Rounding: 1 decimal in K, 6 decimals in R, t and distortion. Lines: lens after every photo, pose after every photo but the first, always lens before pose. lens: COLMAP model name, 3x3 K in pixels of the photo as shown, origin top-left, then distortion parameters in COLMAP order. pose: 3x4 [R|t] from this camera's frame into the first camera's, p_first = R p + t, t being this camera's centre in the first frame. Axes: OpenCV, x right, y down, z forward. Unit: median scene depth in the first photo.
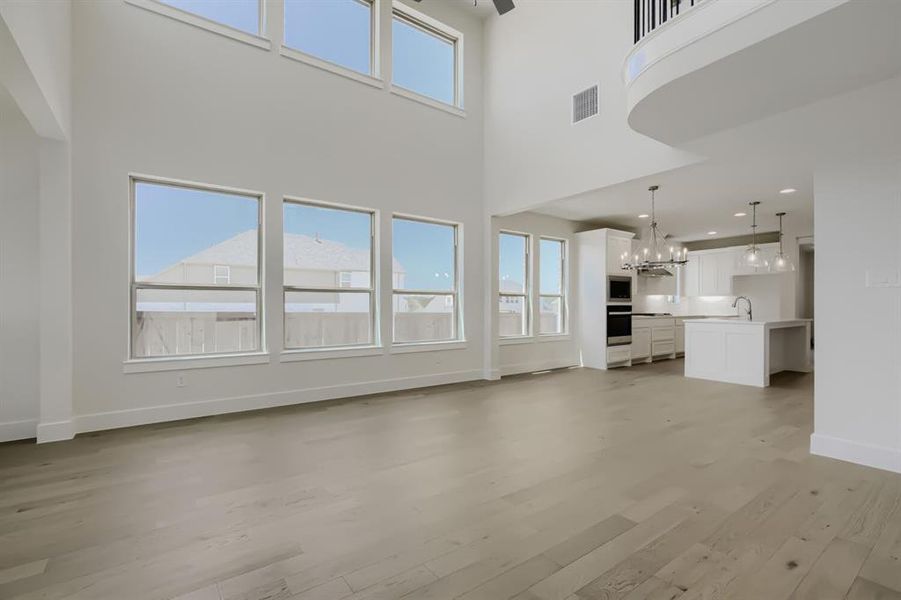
lens RADIAL K [[405.0, 0, 445.8], [0, 405.0, 302.1], [0, 0, 1]] dist [-0.005779, -0.000289]
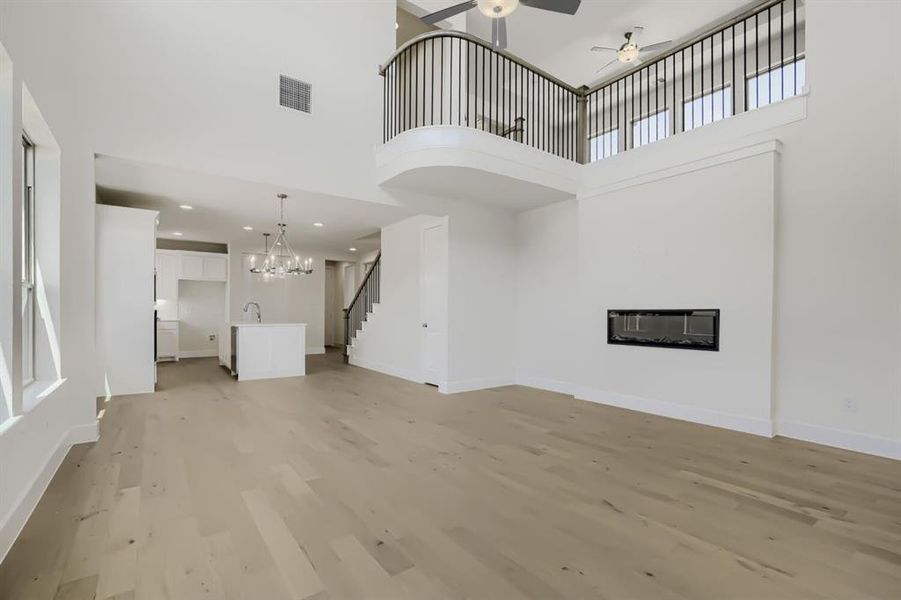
lens RADIAL K [[415.4, 0, 450.6], [0, 415.4, 303.6], [0, 0, 1]] dist [0.000313, 0.001070]
pose [[-0.004706, 0.004925, 0.999977, -0.376616], [-0.005432, 0.999973, -0.004950, -0.005126], [-0.999974, -0.005455, -0.004679, 0.405344]]
